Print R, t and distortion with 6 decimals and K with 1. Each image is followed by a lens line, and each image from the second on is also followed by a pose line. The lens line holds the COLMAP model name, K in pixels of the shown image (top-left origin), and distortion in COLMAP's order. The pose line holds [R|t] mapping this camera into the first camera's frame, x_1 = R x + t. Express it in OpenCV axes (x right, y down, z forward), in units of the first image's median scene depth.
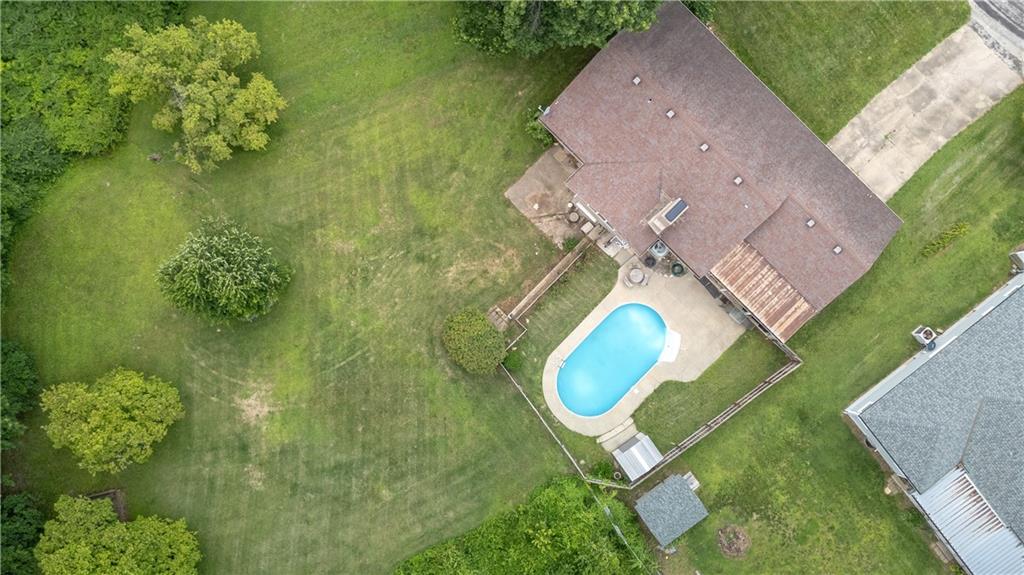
lens RADIAL K [[744.5, 0, 506.2], [0, 744.5, 293.1], [0, 0, 1]] dist [0.009883, 0.001766]
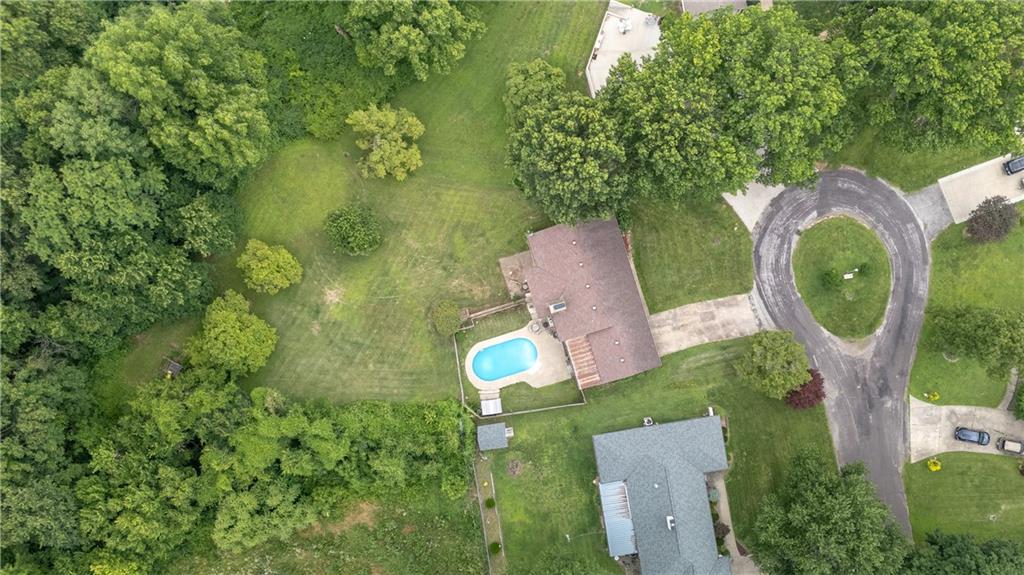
lens RADIAL K [[744.5, 0, 519.5], [0, 744.5, 288.5], [0, 0, 1]] dist [0.009883, 0.001766]
pose [[0.882331, 0.469065, -0.038338, 0.161417], [-0.470465, 0.881244, -0.045528, -0.004701], [0.012429, 0.058208, 0.998227, -0.961246]]
